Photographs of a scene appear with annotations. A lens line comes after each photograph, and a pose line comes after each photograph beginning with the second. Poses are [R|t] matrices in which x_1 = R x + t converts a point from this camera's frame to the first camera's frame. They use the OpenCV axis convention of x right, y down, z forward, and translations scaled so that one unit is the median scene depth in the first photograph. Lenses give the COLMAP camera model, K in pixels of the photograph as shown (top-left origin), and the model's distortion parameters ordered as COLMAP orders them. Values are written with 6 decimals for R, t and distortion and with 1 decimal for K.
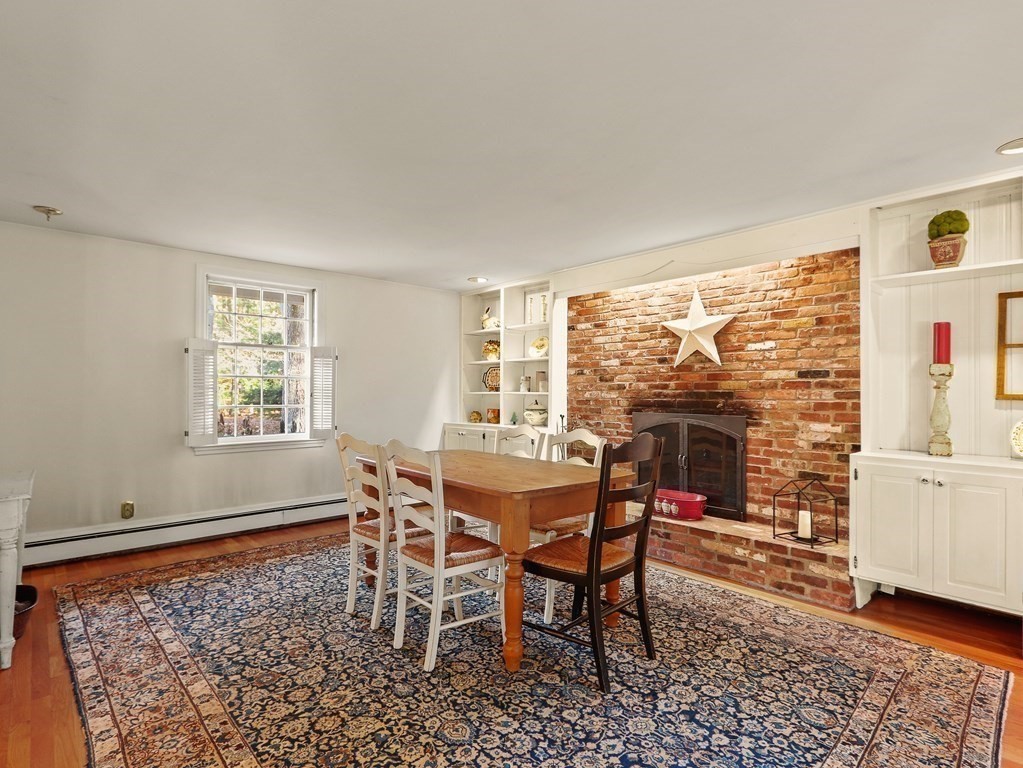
lens RADIAL K [[527.1, 0, 512.8], [0, 527.1, 391.3], [0, 0, 1]] dist [0.001338, -0.003413]
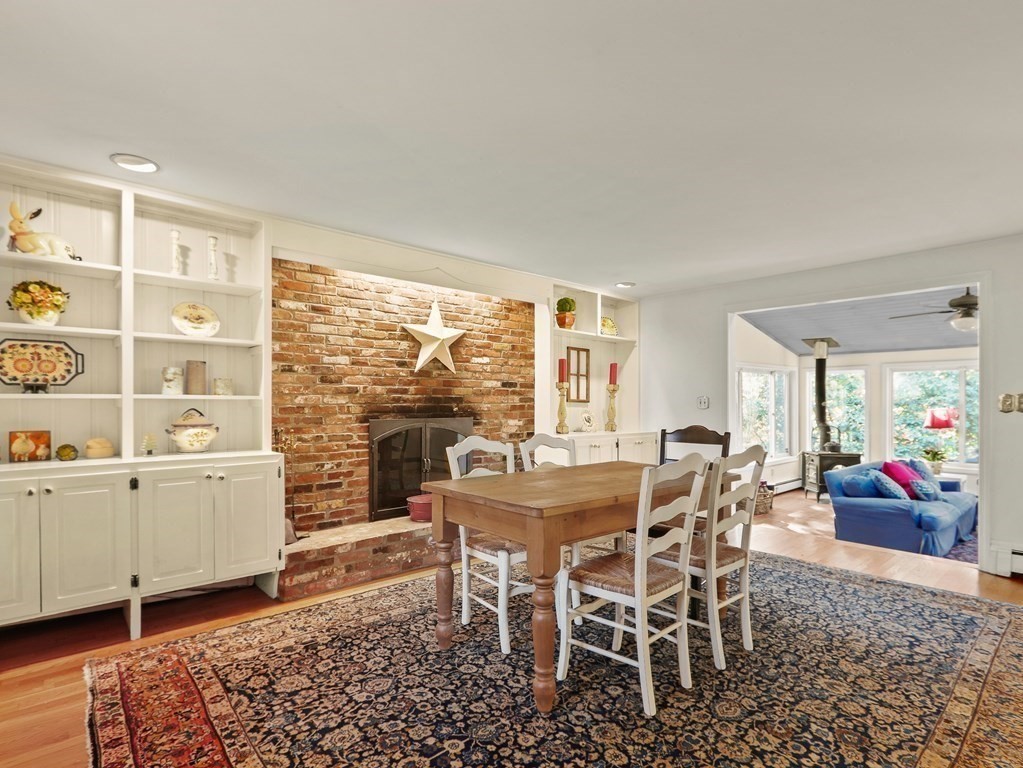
lens RADIAL K [[527.1, 0, 524.3], [0, 527.1, 396.6], [0, 0, 1]] dist [0.001338, -0.003413]
pose [[0.006405, 0.006495, 0.999958, -0.703256], [-0.004691, 0.999968, -0.006465, 0.006303], [-0.999968, -0.004650, 0.006435, 0.814128]]
